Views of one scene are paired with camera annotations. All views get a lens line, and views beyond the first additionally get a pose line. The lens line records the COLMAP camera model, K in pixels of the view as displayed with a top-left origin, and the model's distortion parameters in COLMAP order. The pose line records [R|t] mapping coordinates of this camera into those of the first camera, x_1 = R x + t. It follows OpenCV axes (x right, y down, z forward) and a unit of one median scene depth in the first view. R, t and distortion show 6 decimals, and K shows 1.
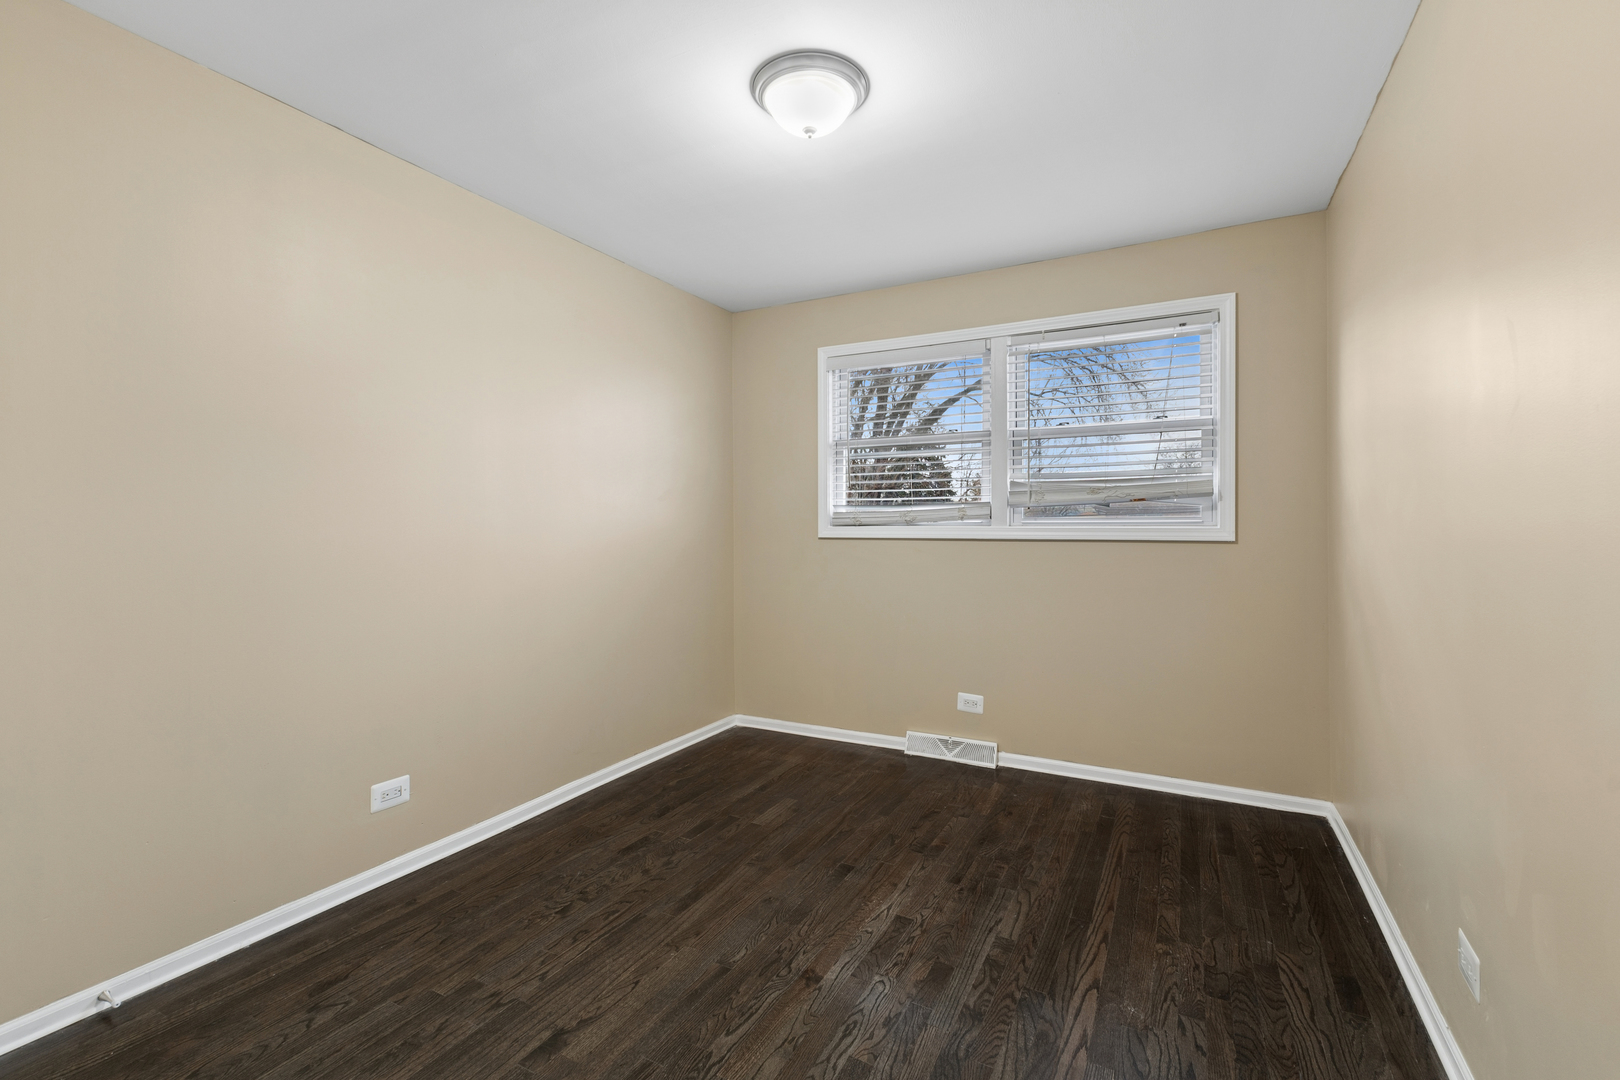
lens RADIAL K [[713.6, 0, 811.0], [0, 713.6, 534.0], [0, 0, 1]] dist [-0.002384, -0.001095]
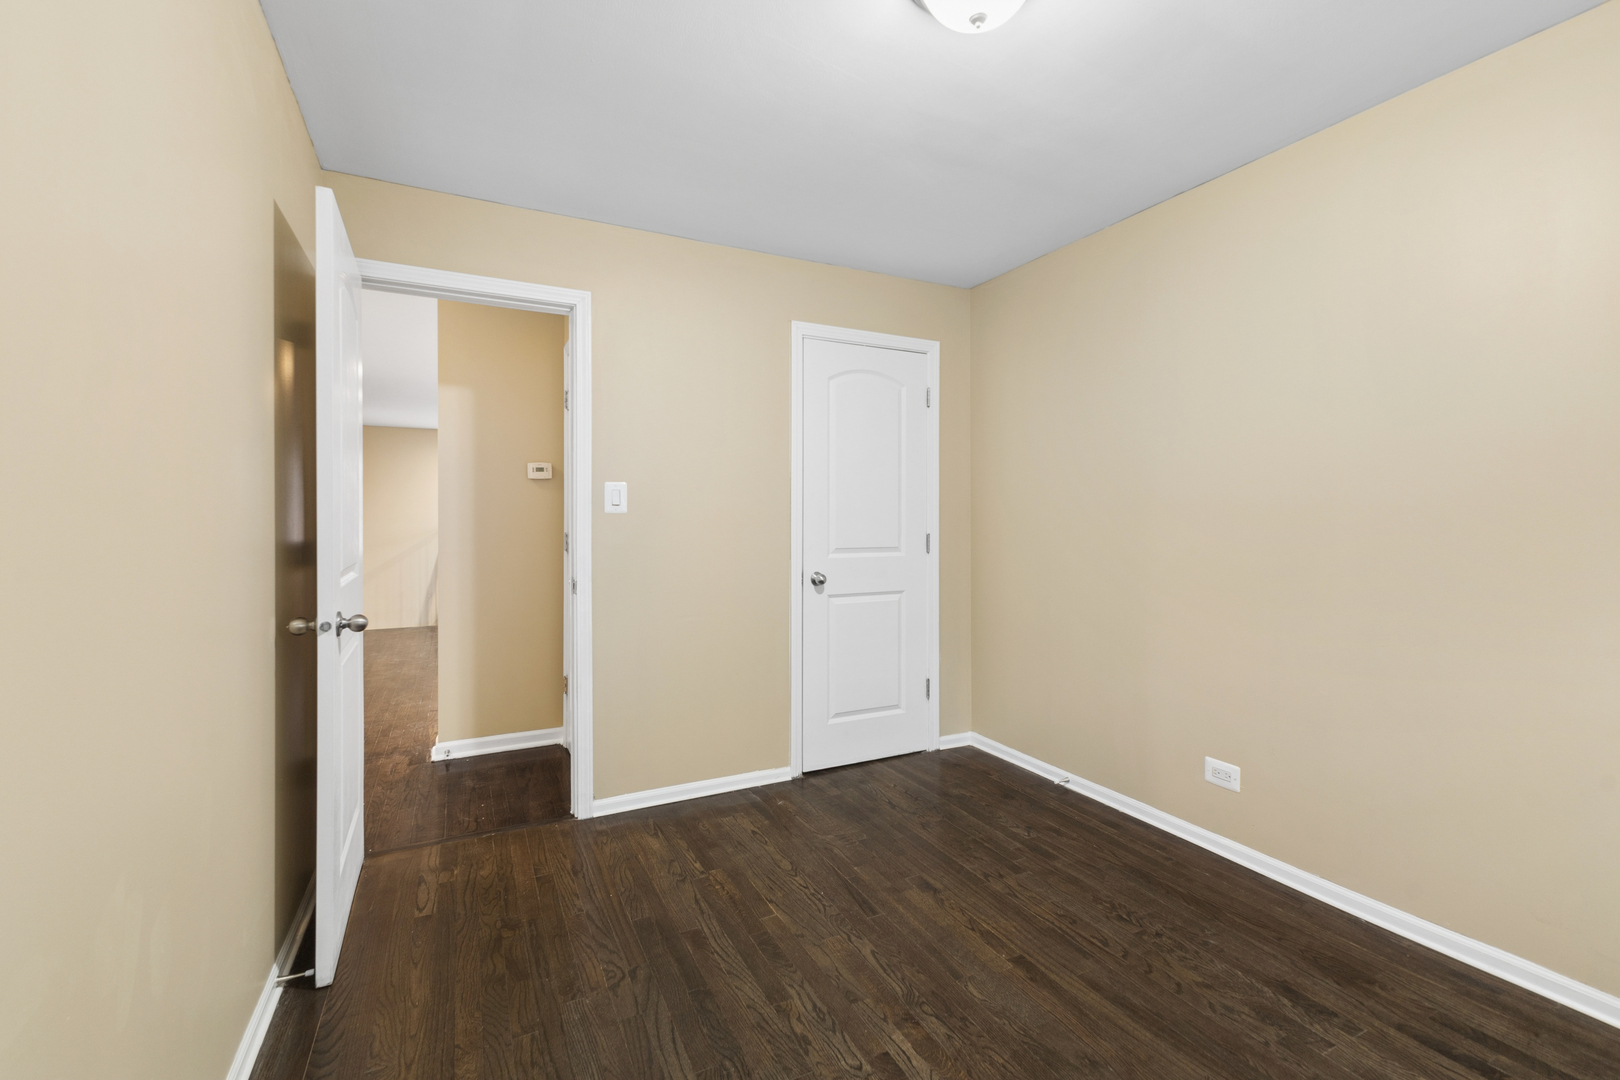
lens RADIAL K [[713.6, 0, 813.5], [0, 713.6, 531.2], [0, 0, 1]] dist [-0.002384, -0.001095]
pose [[-0.589875, 0.018974, -0.807272, 0.795082], [-0.005986, 0.999594, 0.027868, -0.033068], [0.807473, 0.021270, -0.589522, 1.428306]]
